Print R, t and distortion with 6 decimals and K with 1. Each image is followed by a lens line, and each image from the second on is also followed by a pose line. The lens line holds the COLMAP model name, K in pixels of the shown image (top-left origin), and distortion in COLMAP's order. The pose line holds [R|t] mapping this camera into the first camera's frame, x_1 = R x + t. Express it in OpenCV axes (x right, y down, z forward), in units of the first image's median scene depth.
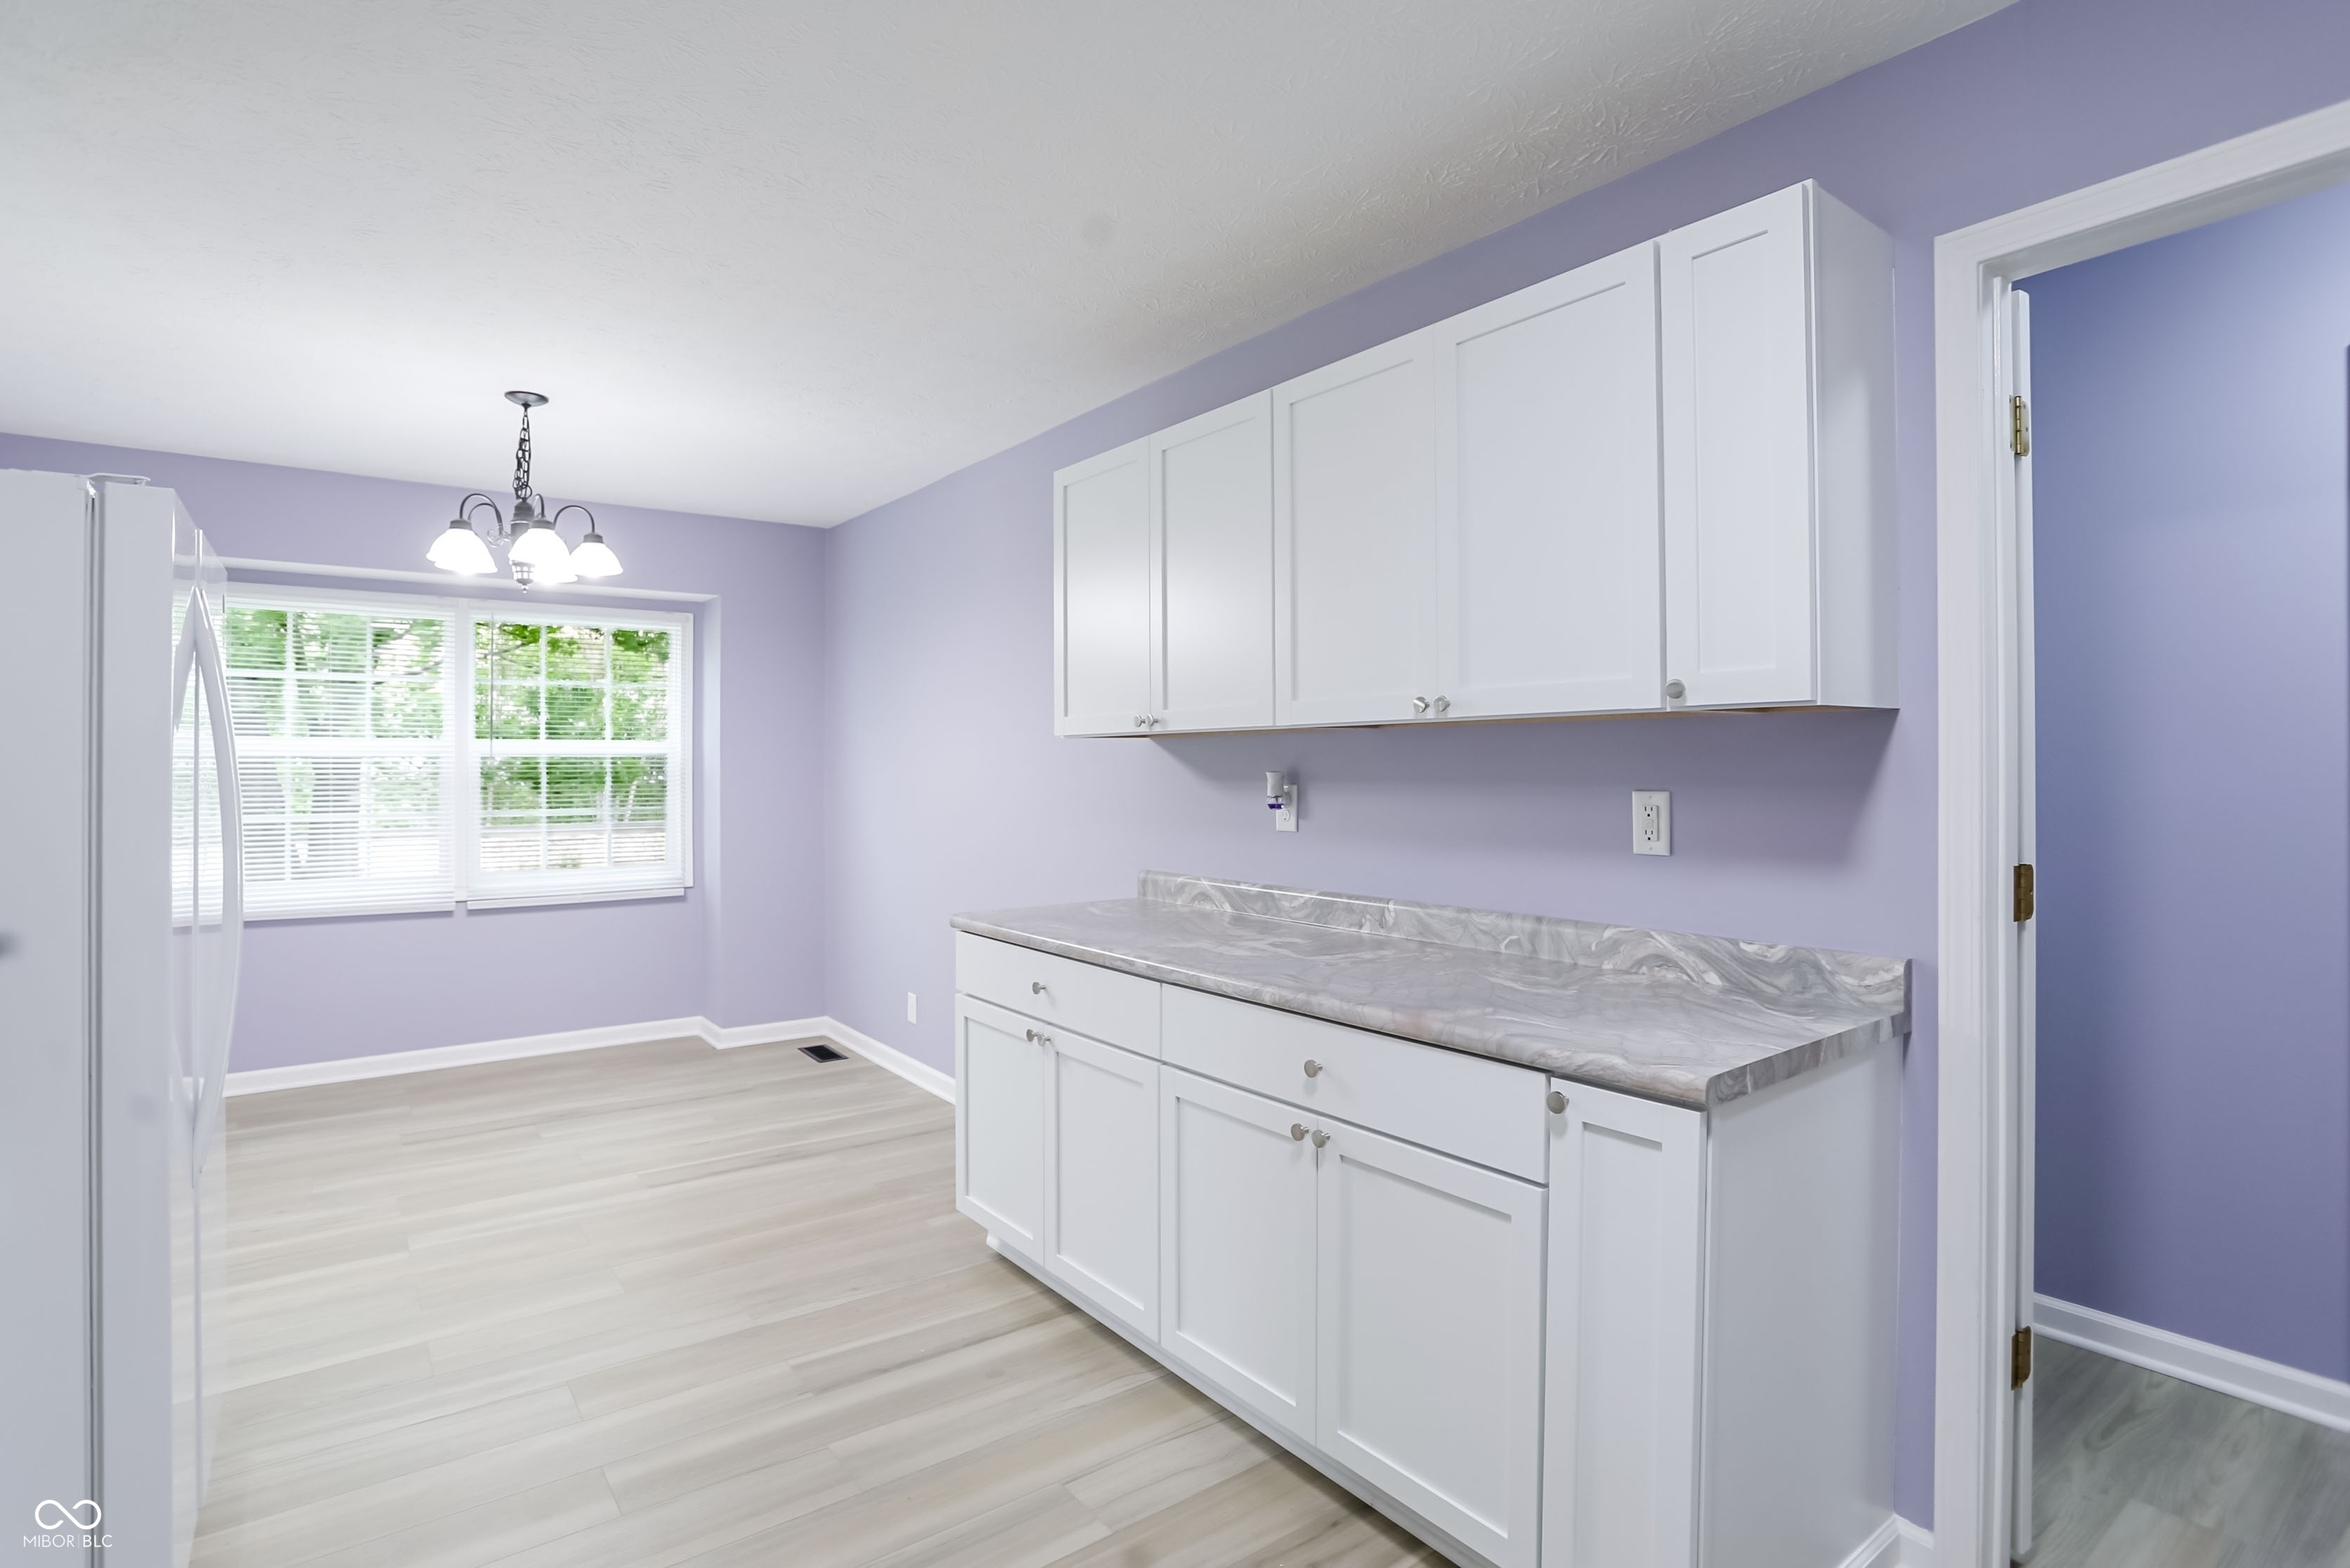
lens RADIAL K [[1162.2, 0, 1187.0], [0, 1162.2, 780.7], [0, 0, 1]] dist [-0.071533, 0.034588]
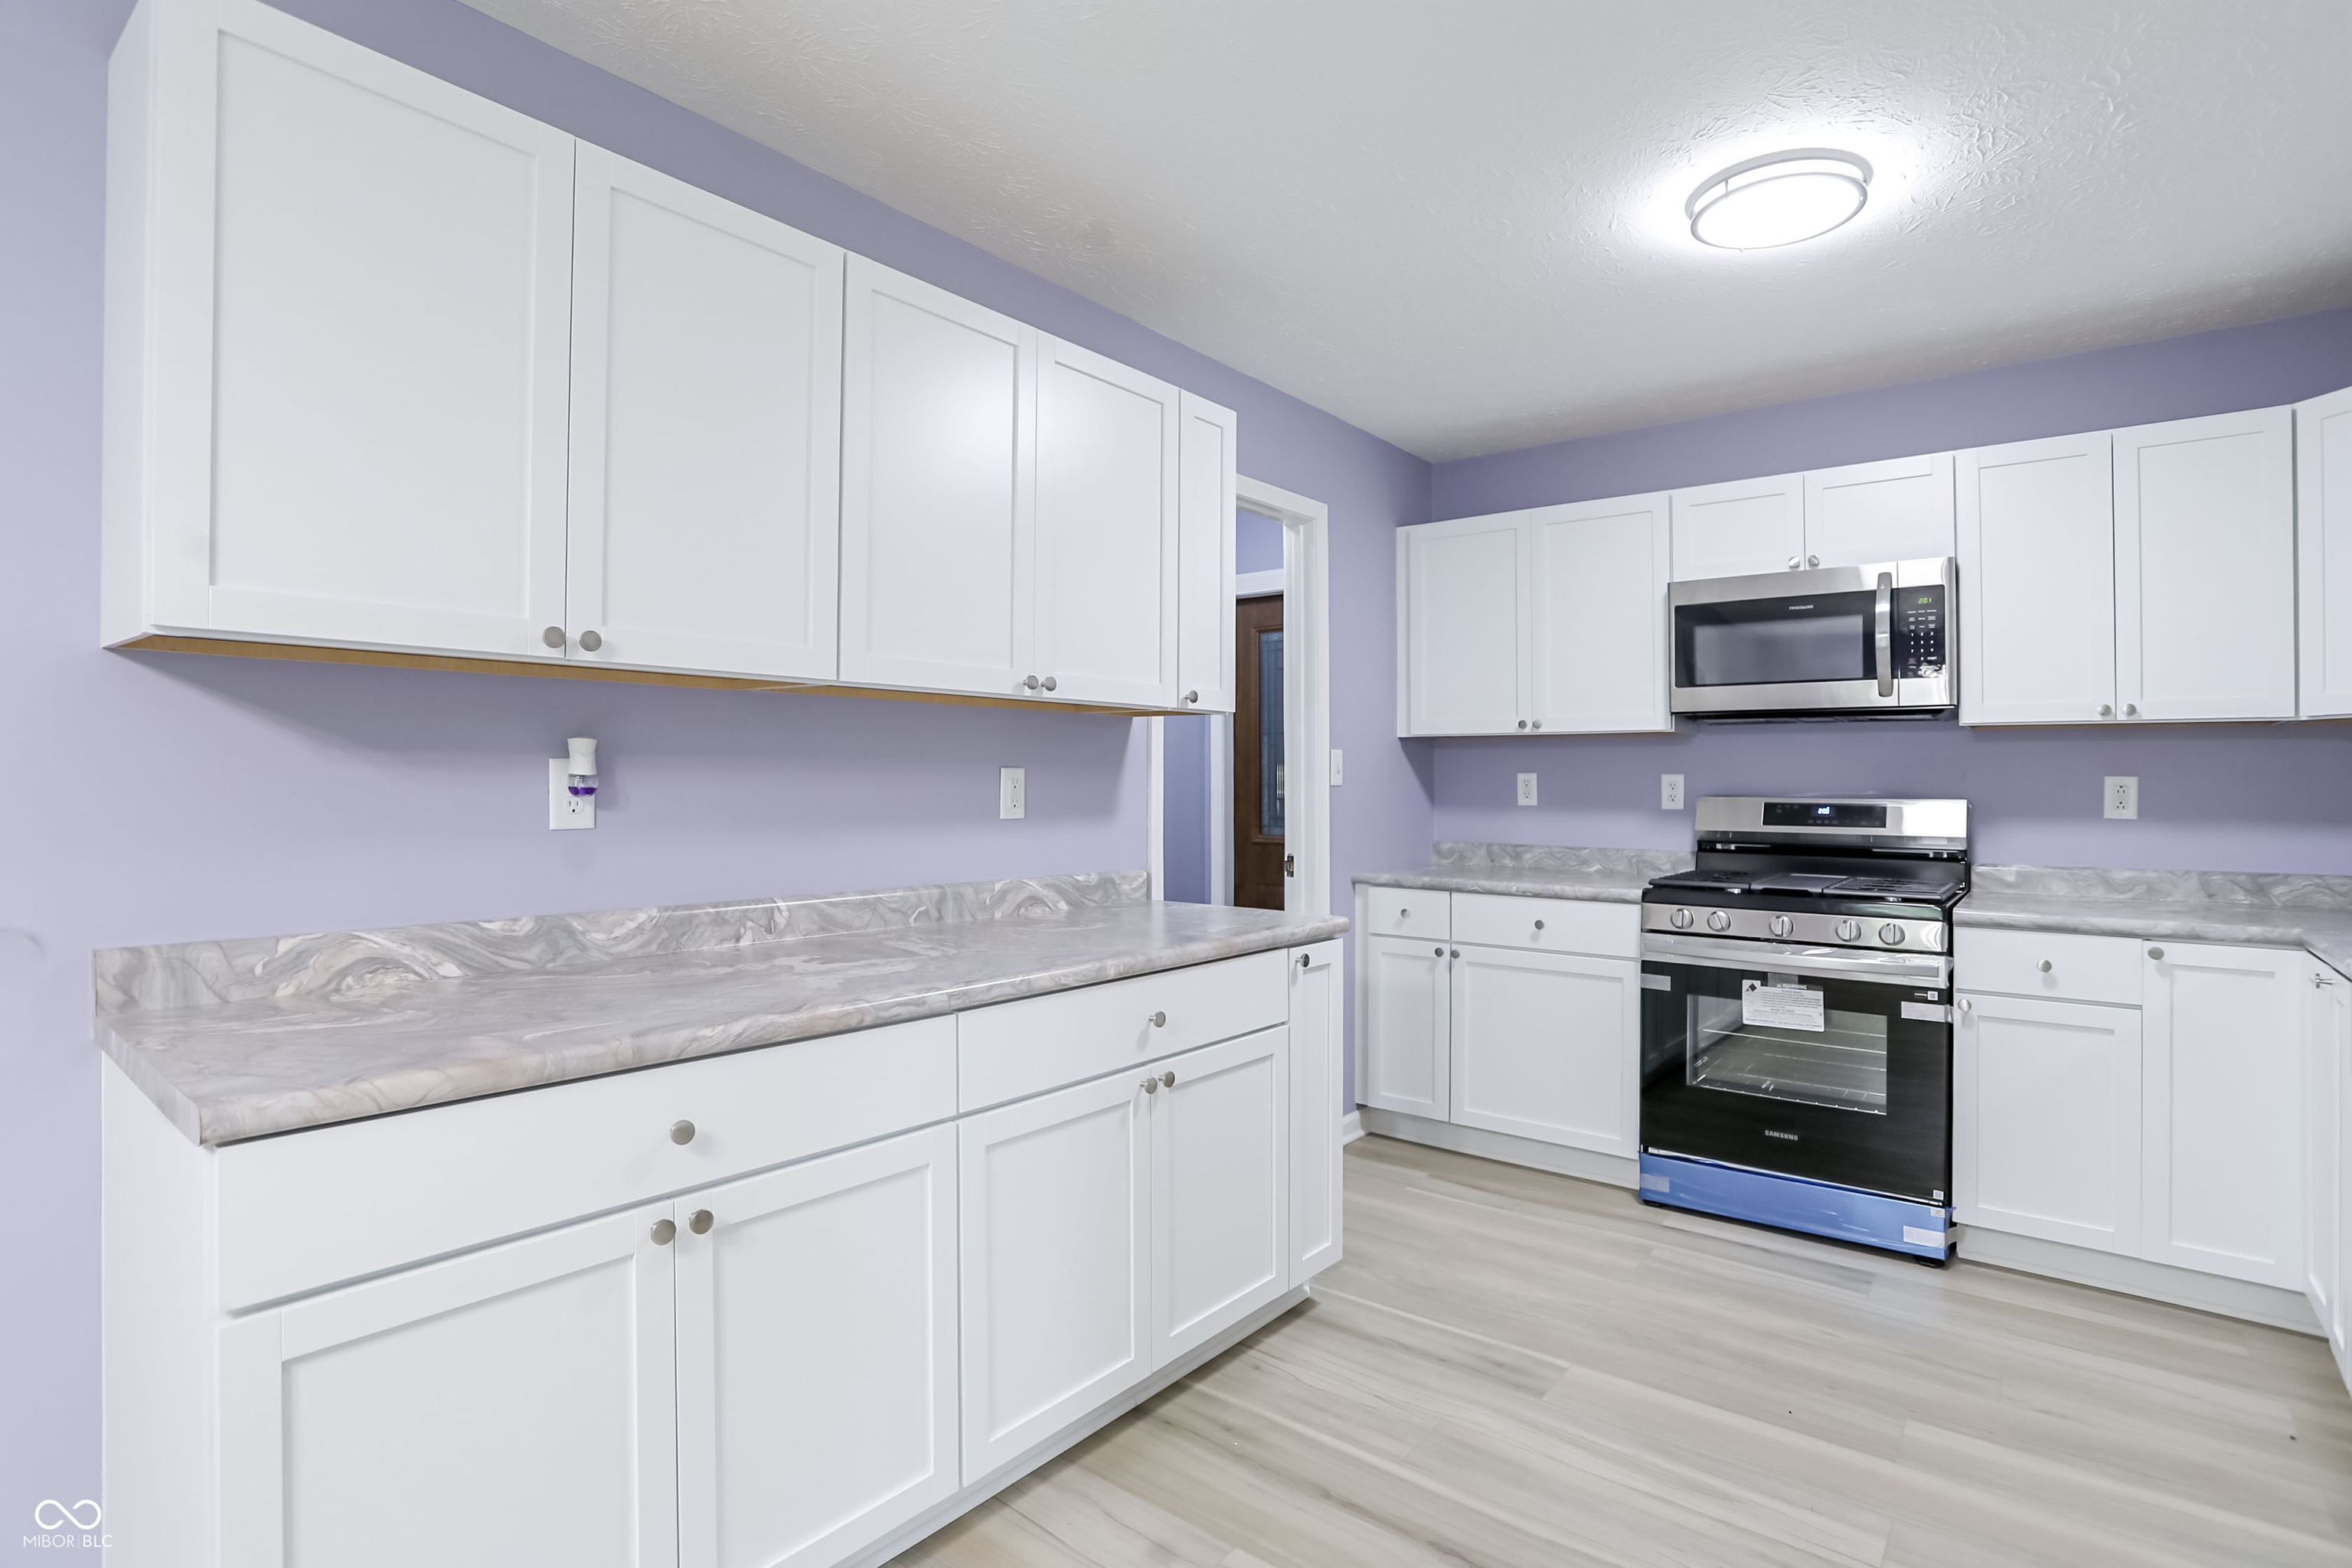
lens RADIAL K [[1169.1, 0, 1180.7], [0, 1169.1, 750.8], [0, 0, 1]] dist [-0.072278, 0.050305]
pose [[-0.246696, -0.006360, 0.969072, -0.710167], [-0.028318, 0.999599, -0.000649, -0.011025], [-0.968679, -0.027602, -0.246777, 0.933908]]
